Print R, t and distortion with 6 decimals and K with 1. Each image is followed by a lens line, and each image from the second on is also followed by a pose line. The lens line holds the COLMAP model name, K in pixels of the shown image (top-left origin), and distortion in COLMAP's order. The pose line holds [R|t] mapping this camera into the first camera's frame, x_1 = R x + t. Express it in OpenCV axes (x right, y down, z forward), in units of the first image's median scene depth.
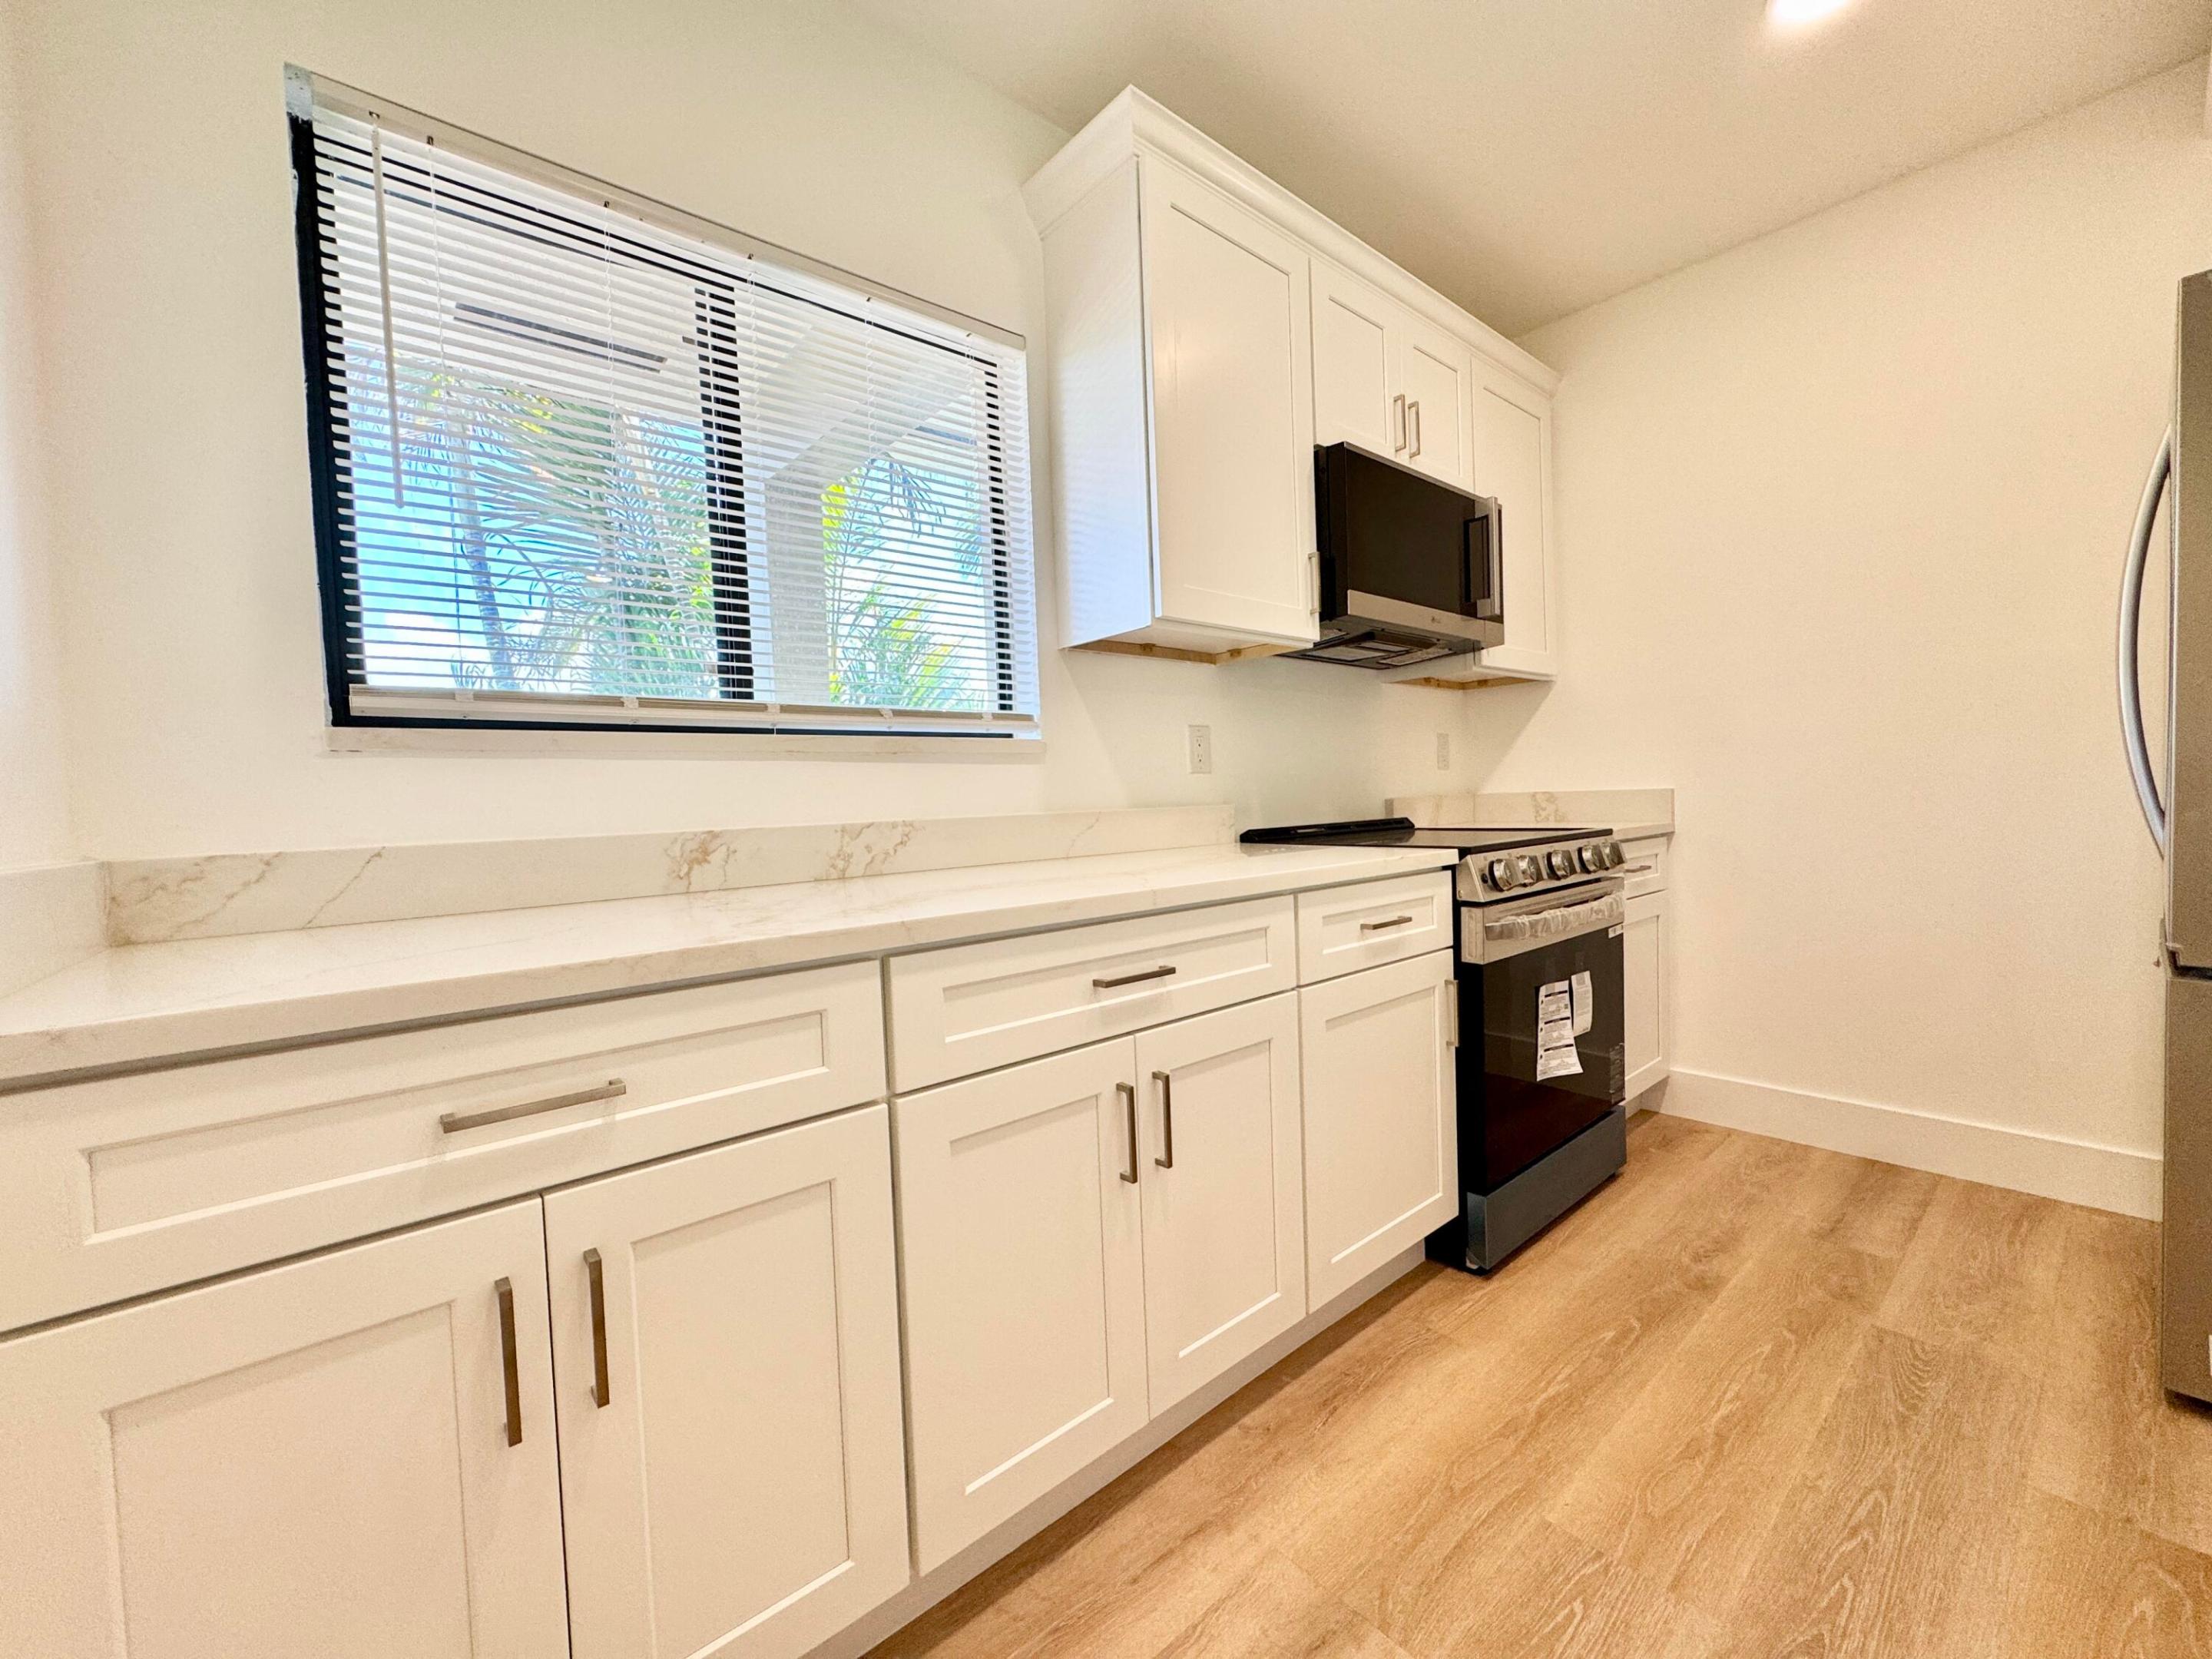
lens RADIAL K [[876.2, 0, 1106.0], [0, 876.2, 829.5], [0, 0, 1]] dist [0.000340, 0.000154]
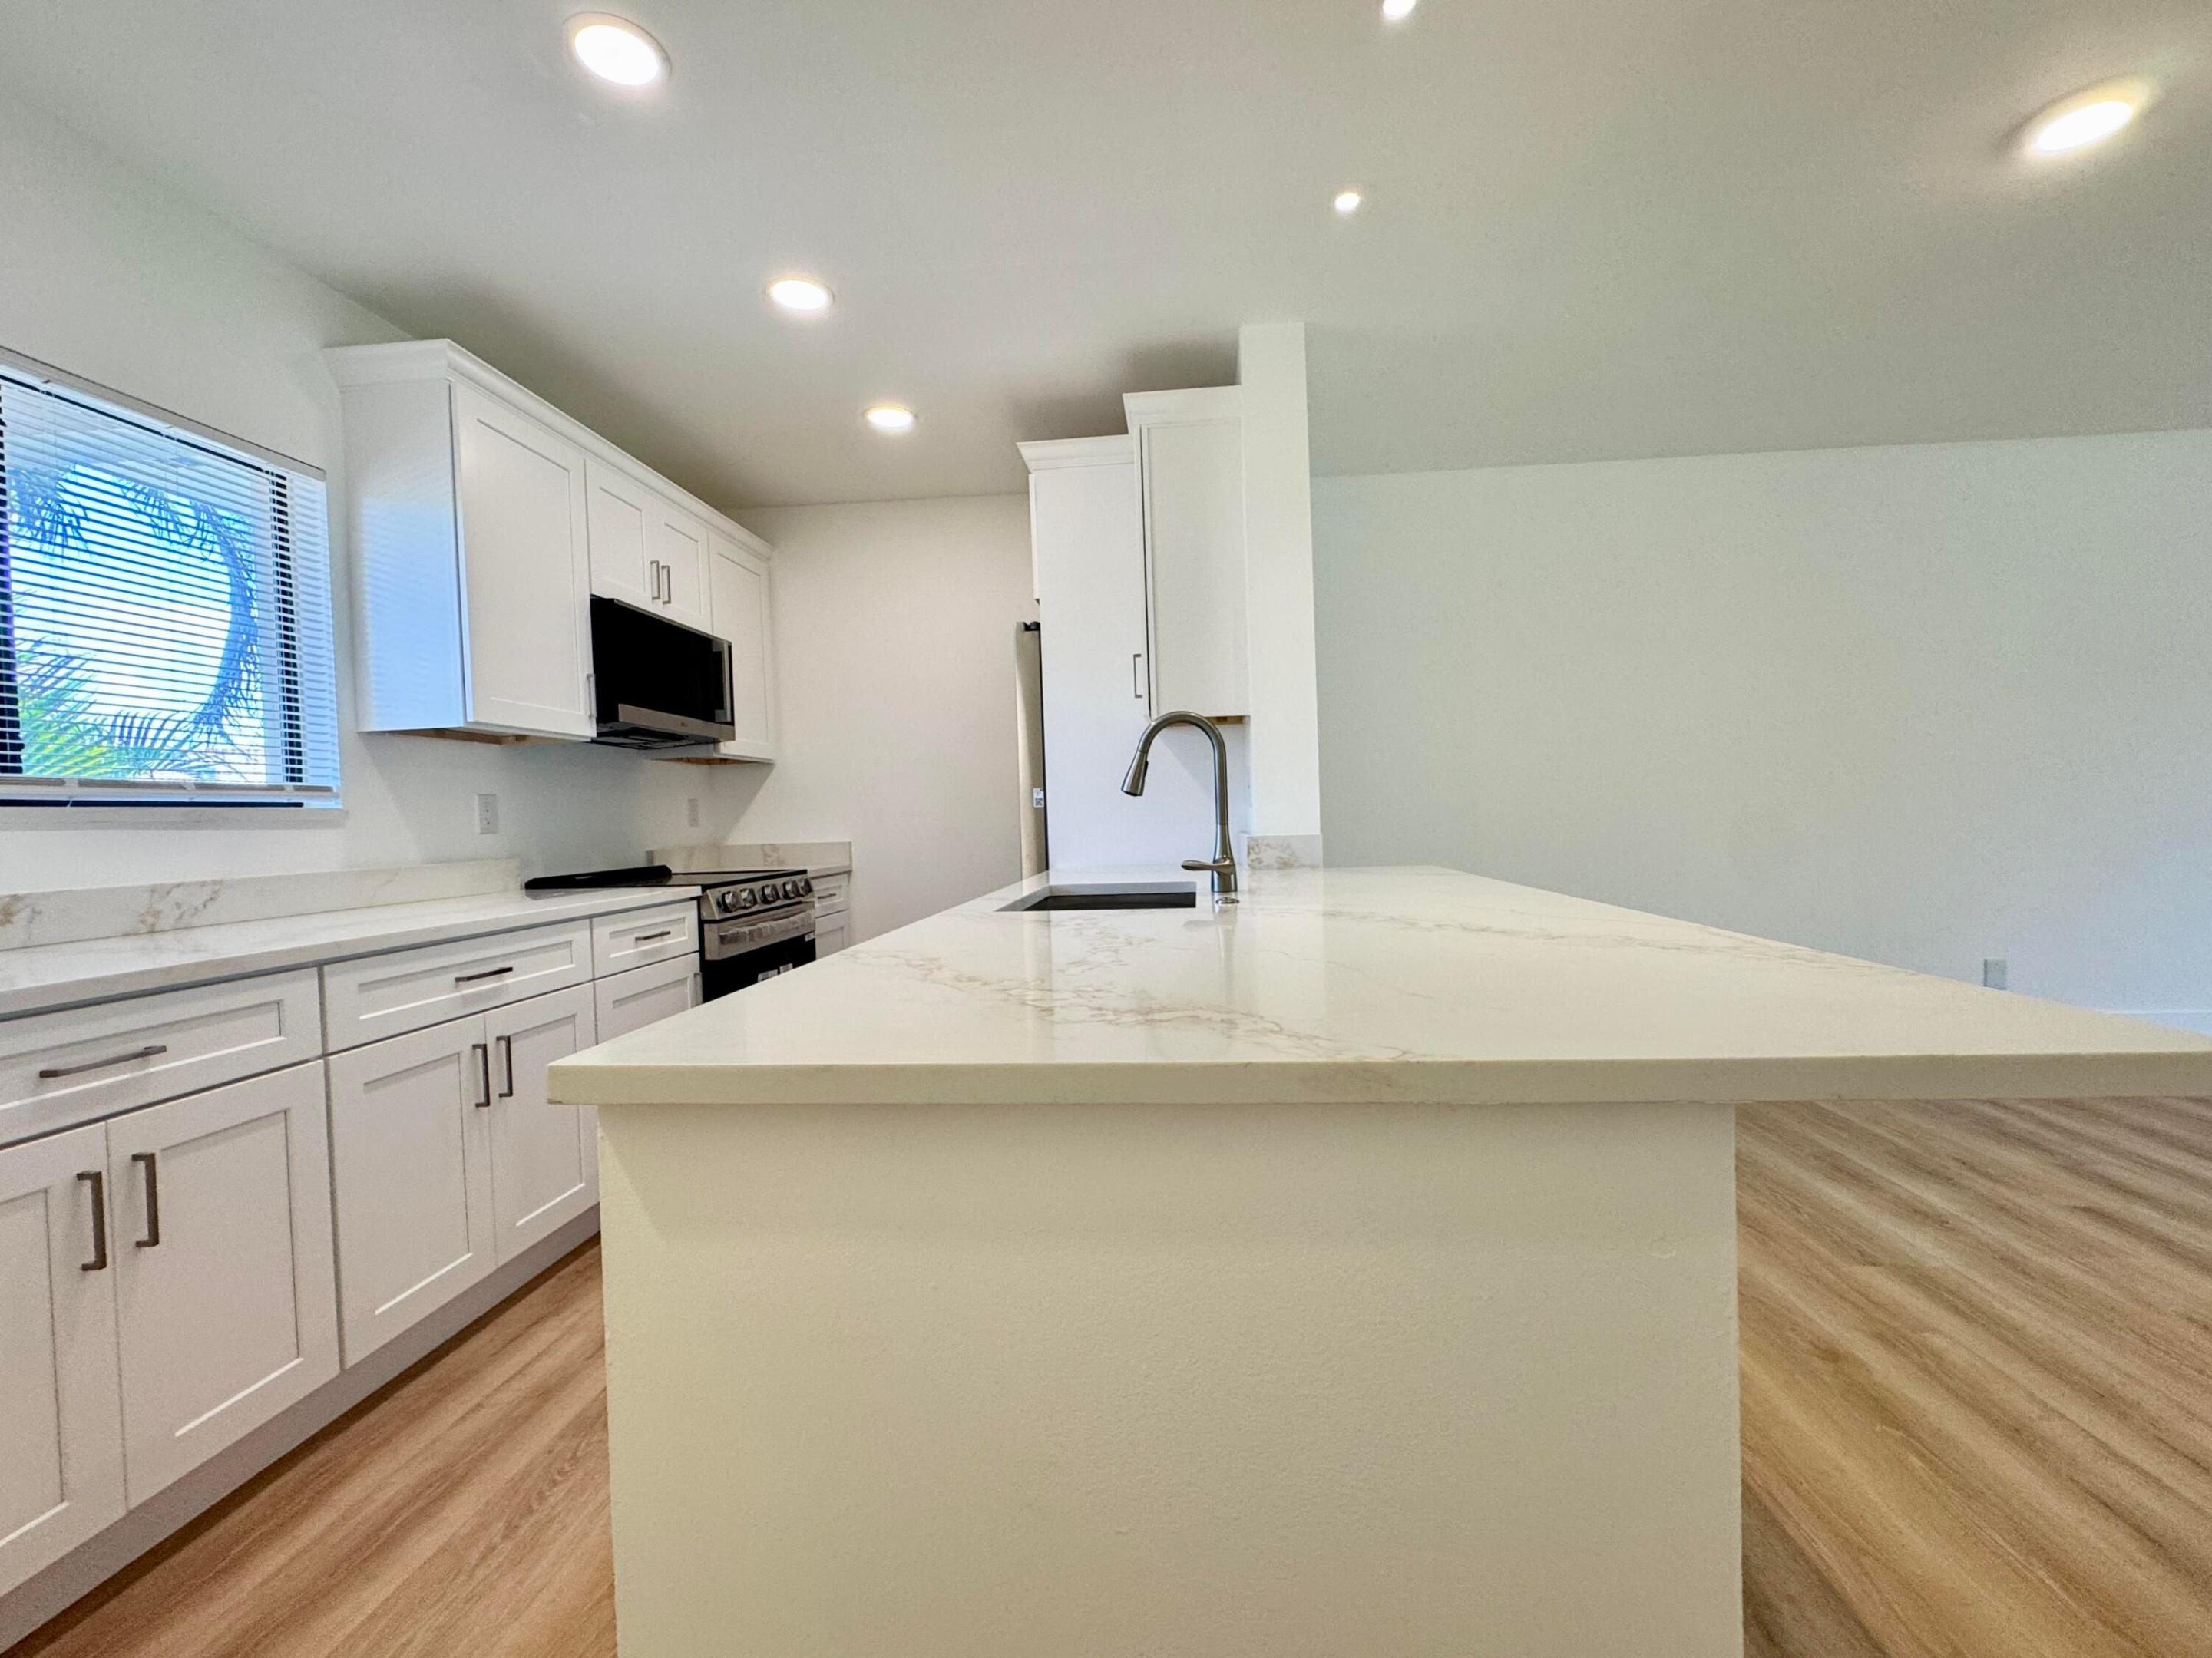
lens RADIAL K [[930.7, 0, 1102.3], [0, 930.7, 833.6], [0, 0, 1]] dist [-0.002588, -0.000314]
pose [[0.716659, -0.001025, 0.697423, -0.218471], [0.031509, 0.999025, -0.030909, 0.003222], [-0.696711, 0.044127, 0.715993, -0.625941]]
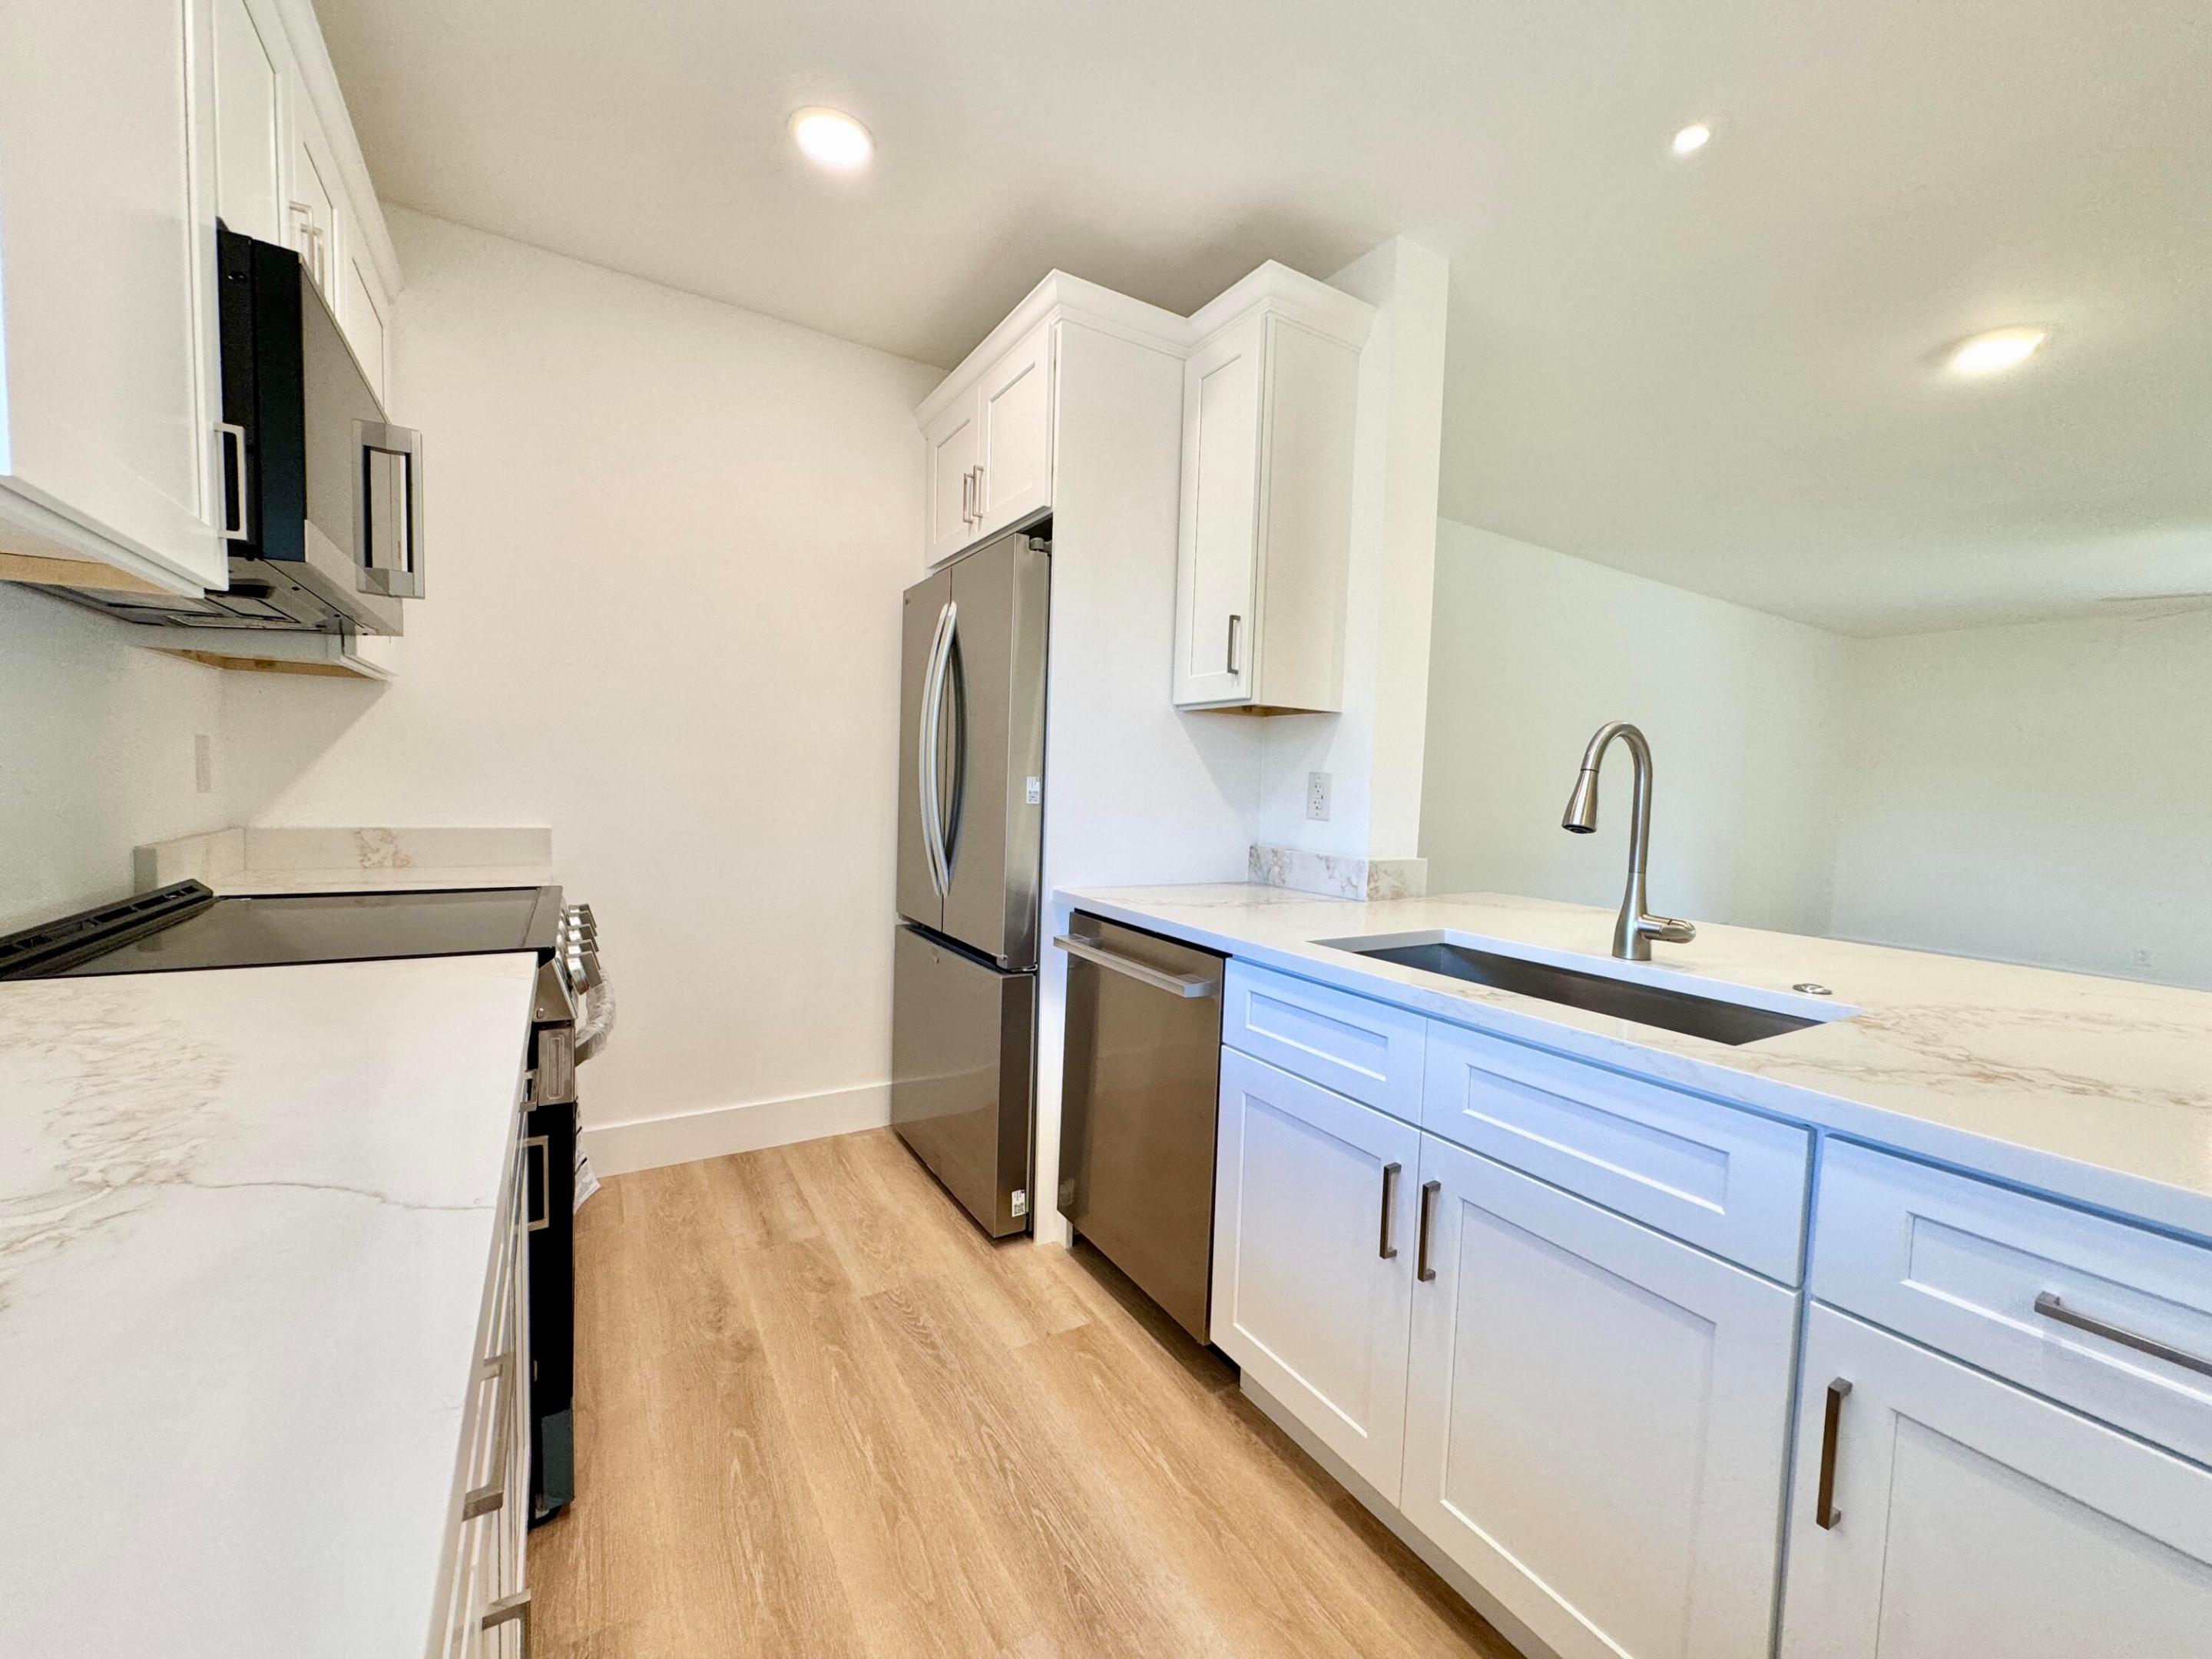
lens RADIAL K [[863.2, 0, 1111.7], [0, 863.2, 838.7], [0, 0, 1]] dist [-0.018607, -0.000158]
pose [[0.150172, -0.024240, 0.988363, -0.198175], [-0.003110, 0.999683, 0.024990, -0.086446], [-0.988655, -0.006826, 0.150049, 0.426518]]
